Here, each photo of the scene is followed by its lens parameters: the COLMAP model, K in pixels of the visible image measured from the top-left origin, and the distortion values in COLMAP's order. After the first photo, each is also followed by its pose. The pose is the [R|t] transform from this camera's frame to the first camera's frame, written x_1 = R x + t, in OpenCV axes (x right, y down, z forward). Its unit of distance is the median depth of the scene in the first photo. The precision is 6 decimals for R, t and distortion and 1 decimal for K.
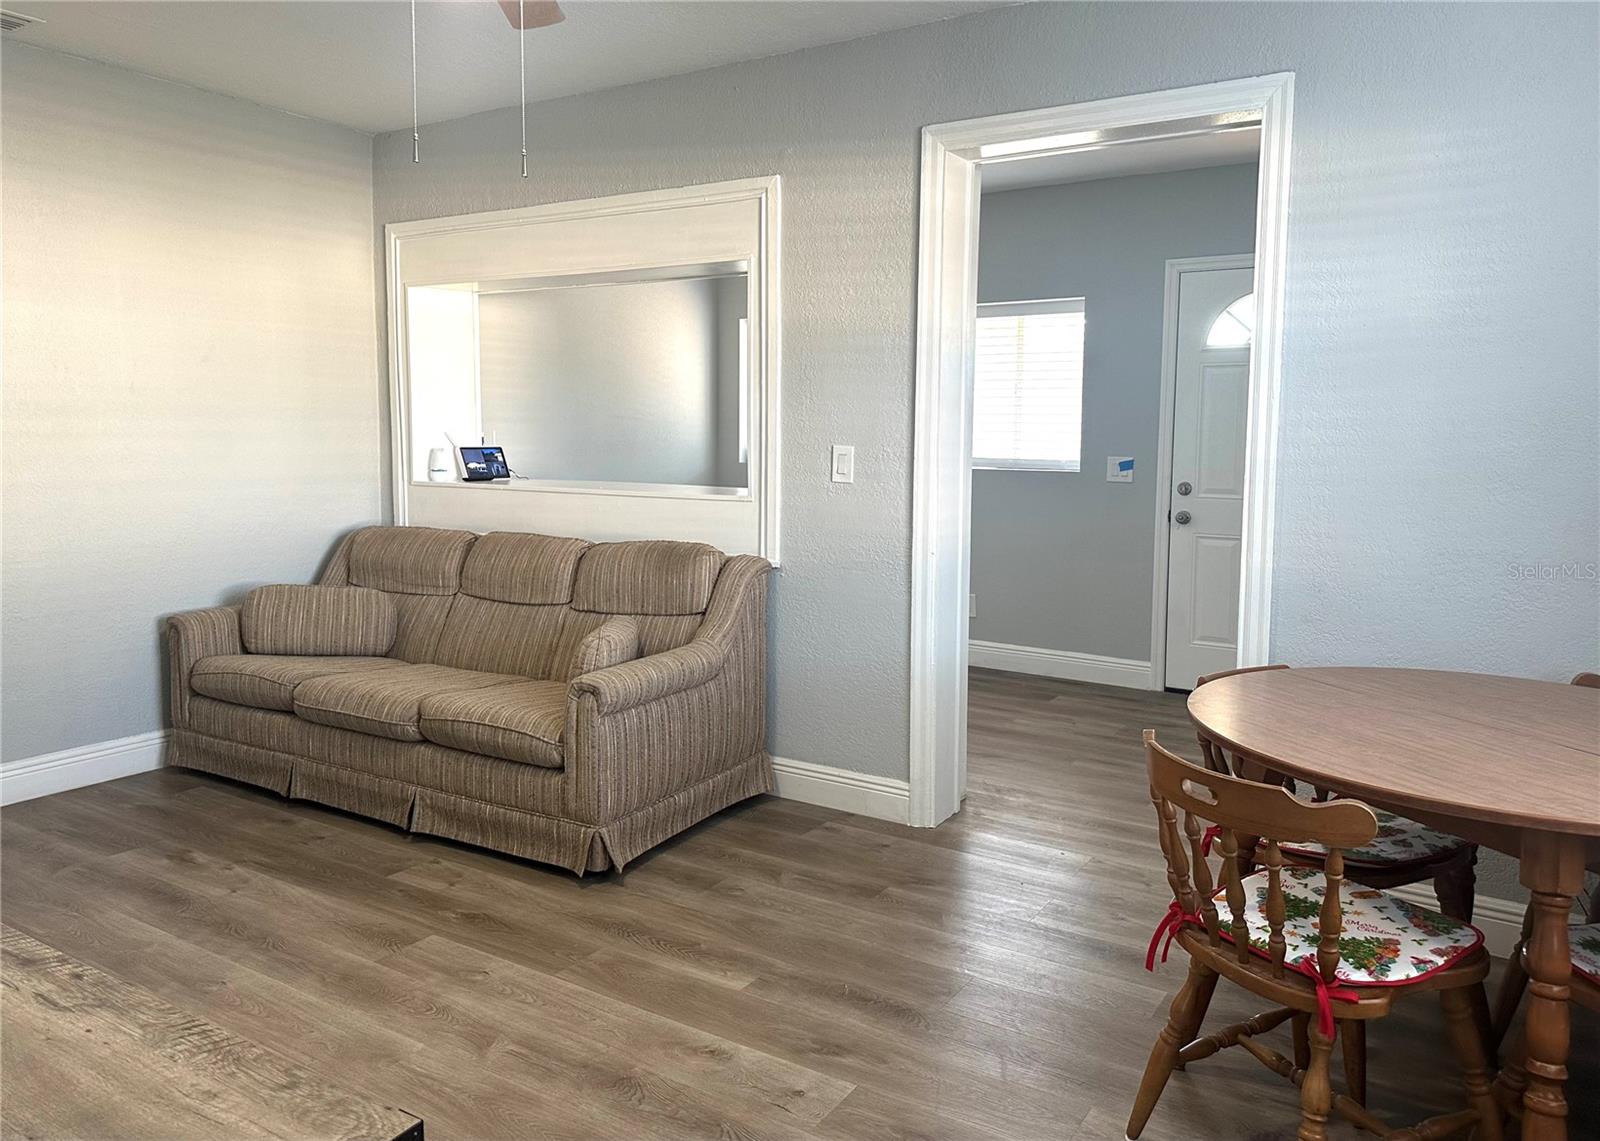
lens RADIAL K [[1173.8, 0, 800.3], [0, 1173.8, 538.3], [0, 0, 1]] dist [0.008050, 0.003721]
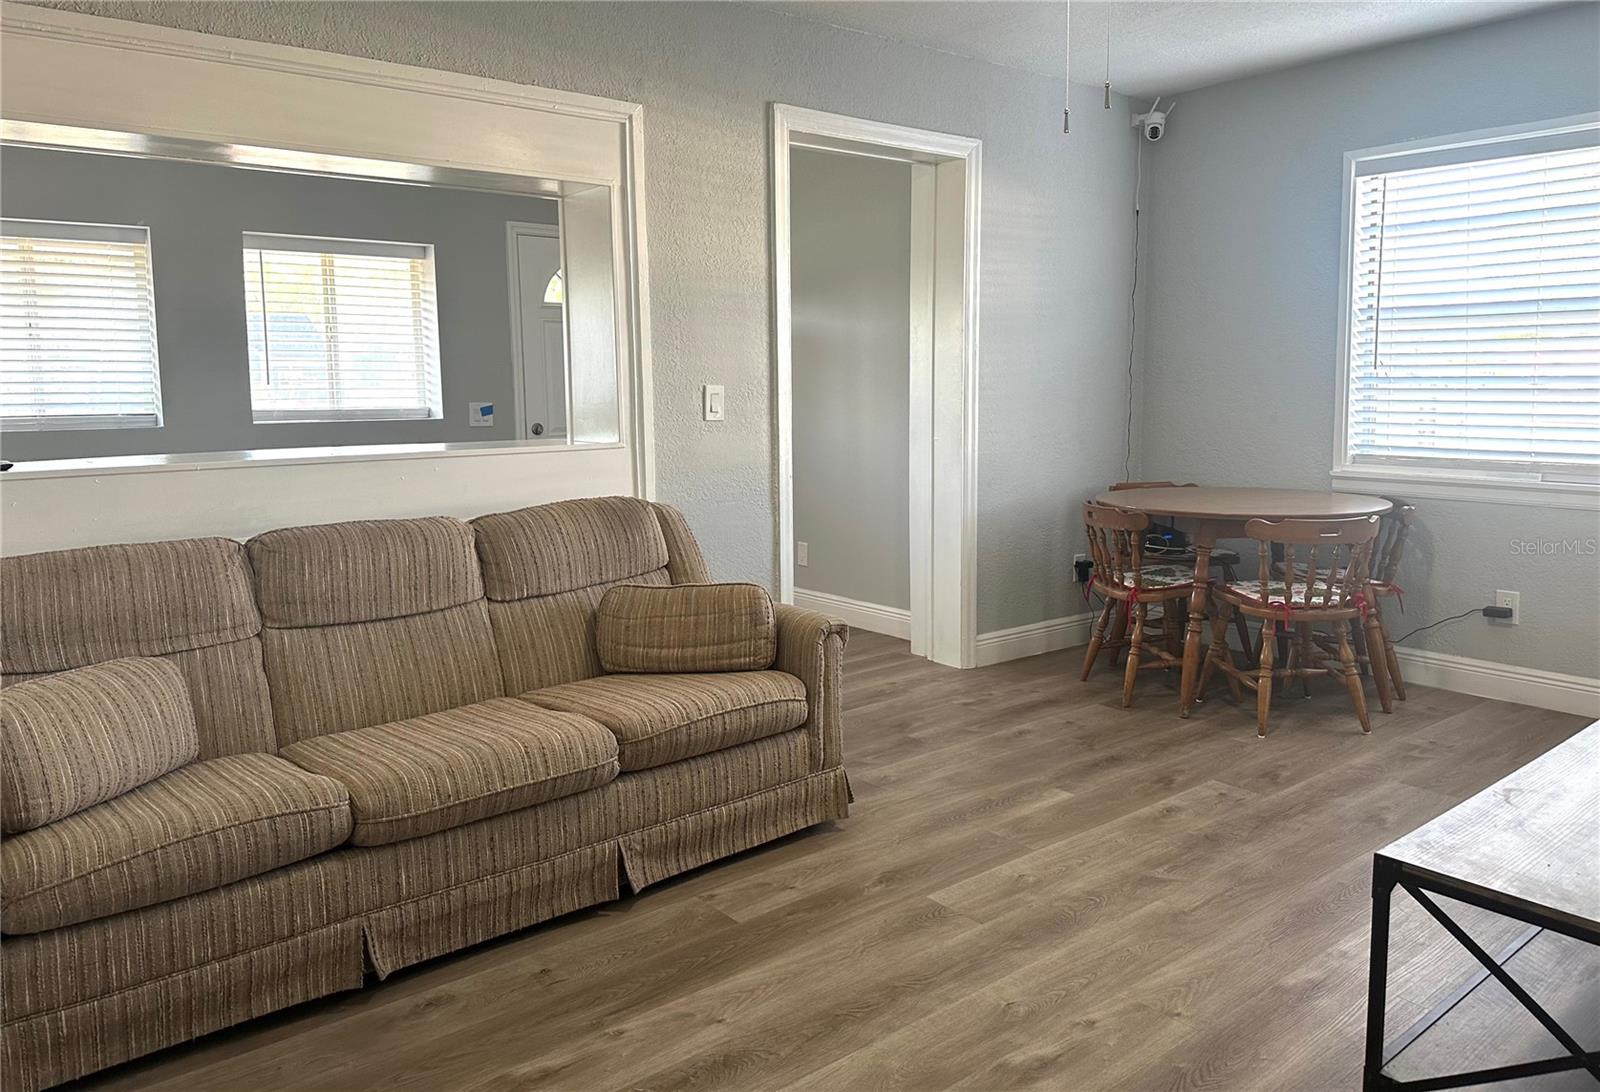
lens RADIAL K [[1118.0, 0, 799.8], [0, 1118.0, 522.3], [0, 0, 1]] dist [0.033452, -0.001340]
pose [[0.316426, -0.126245, 0.940179, -0.994052], [0.103712, 0.989768, 0.097999, -0.052522], [-0.942931, 0.066499, 0.326281, 0.670053]]
